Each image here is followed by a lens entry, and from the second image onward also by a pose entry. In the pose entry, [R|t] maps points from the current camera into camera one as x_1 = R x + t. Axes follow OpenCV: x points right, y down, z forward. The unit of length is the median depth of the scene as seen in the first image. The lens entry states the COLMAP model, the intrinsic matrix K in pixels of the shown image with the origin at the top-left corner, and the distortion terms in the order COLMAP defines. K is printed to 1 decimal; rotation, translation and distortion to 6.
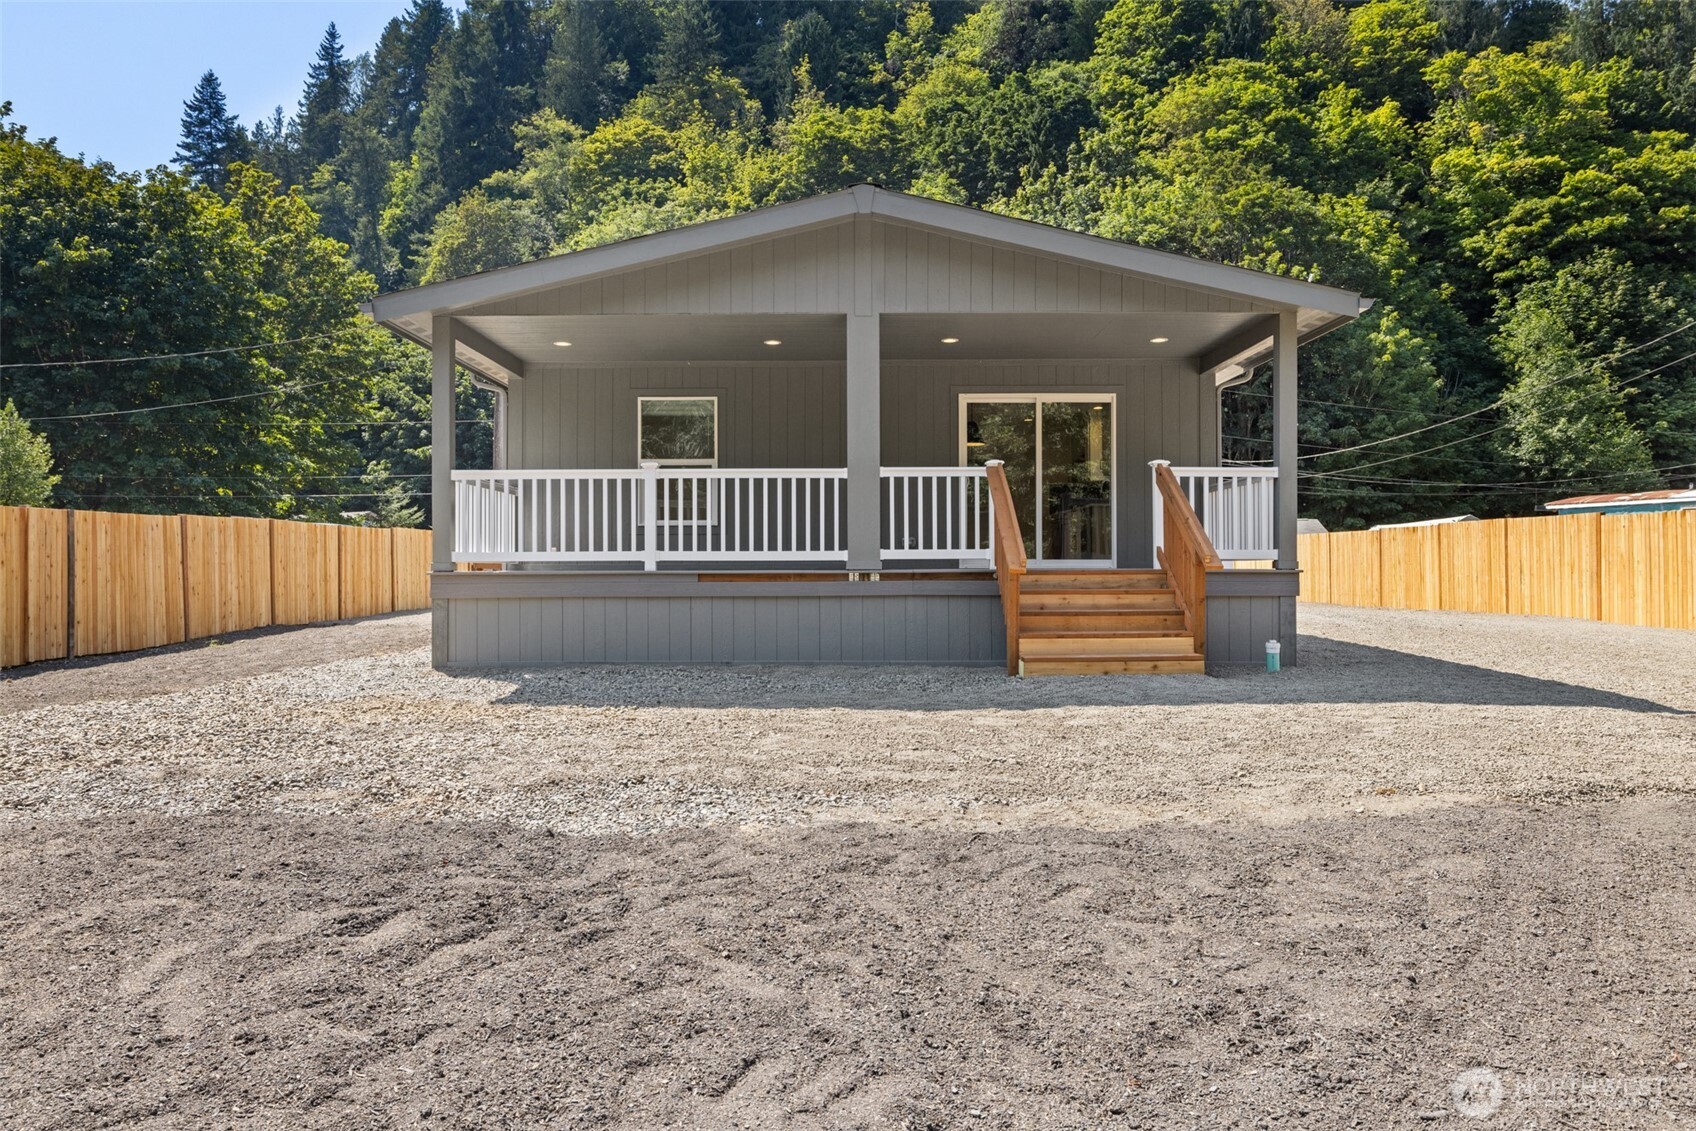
lens RADIAL K [[1200.2, 0, 848.0], [0, 1200.2, 565.5], [0, 0, 1]] dist [-0.000989, 0.000029]
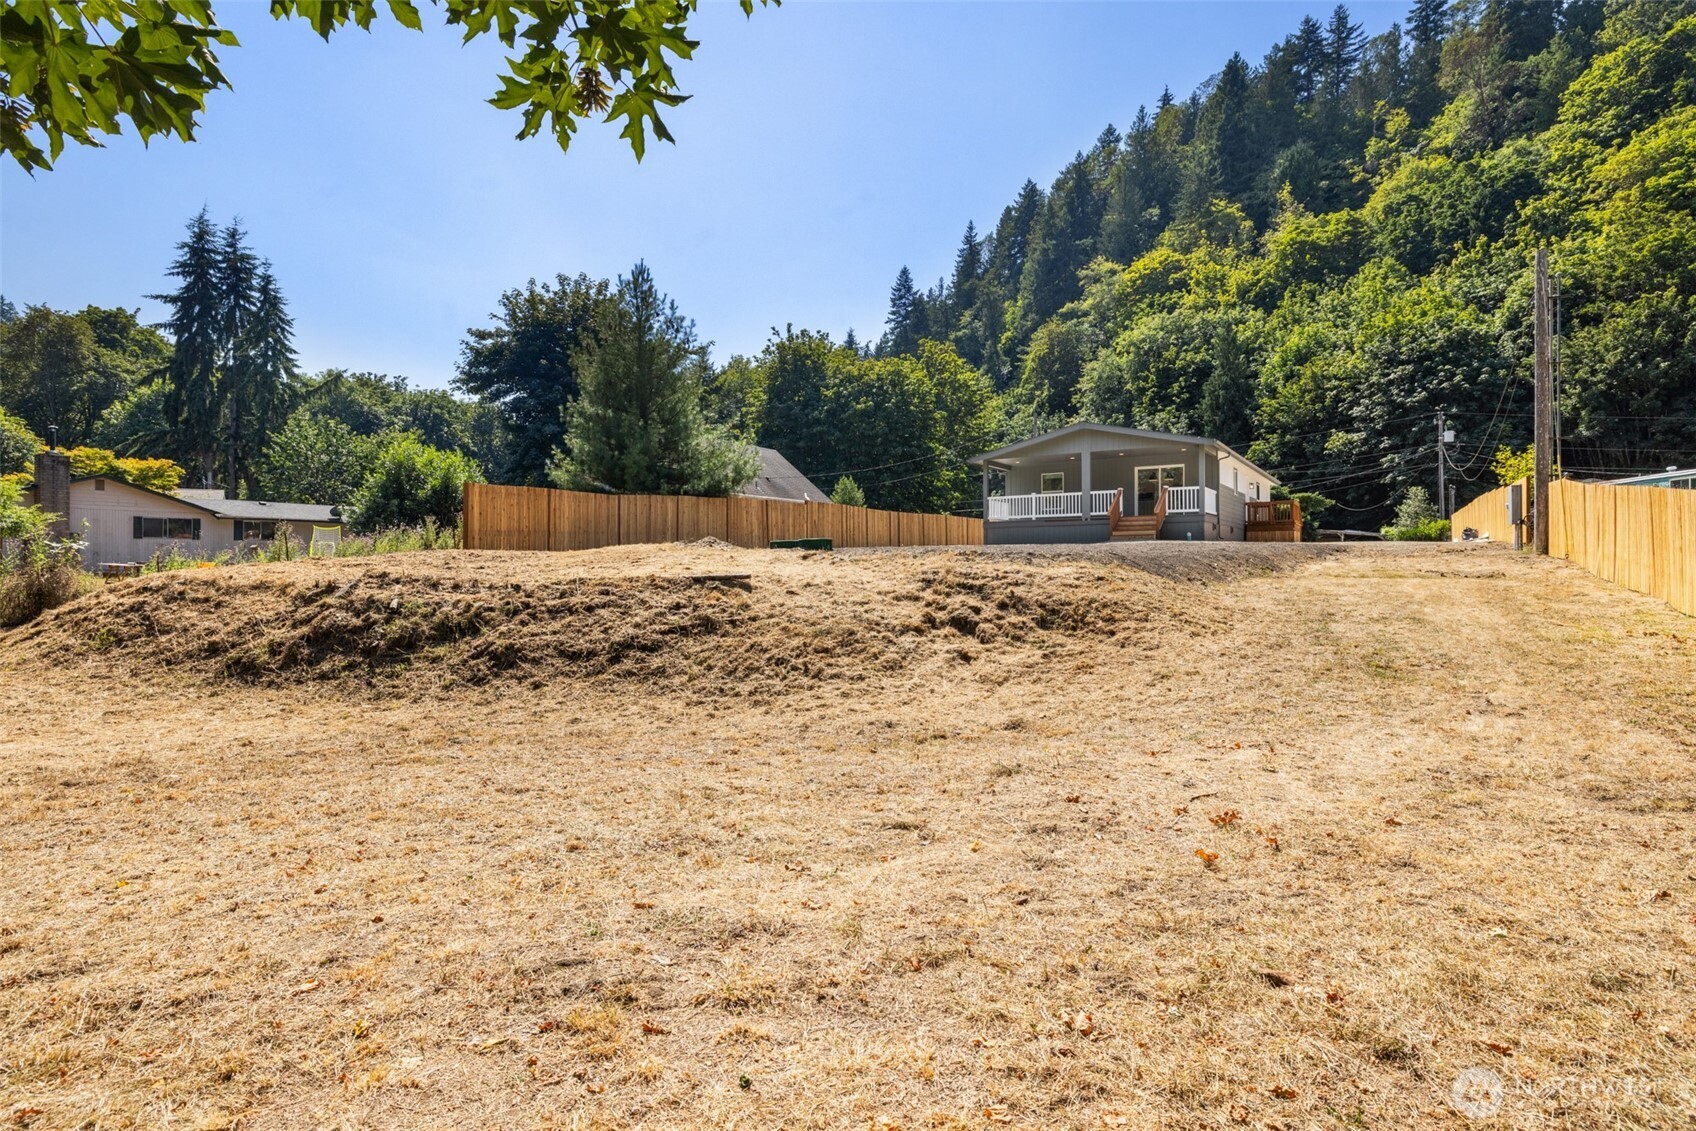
lens RADIAL K [[880.7, 0, 848.0], [0, 880.7, 565.5], [0, 0, 1]] dist [-0.025298, 0.000033]
pose [[0.852202, -0.004937, -0.523190, 0.059969], [0.007720, 0.999965, 0.003139, 0.009932], [0.523156, -0.006715, 0.852210, -0.128638]]
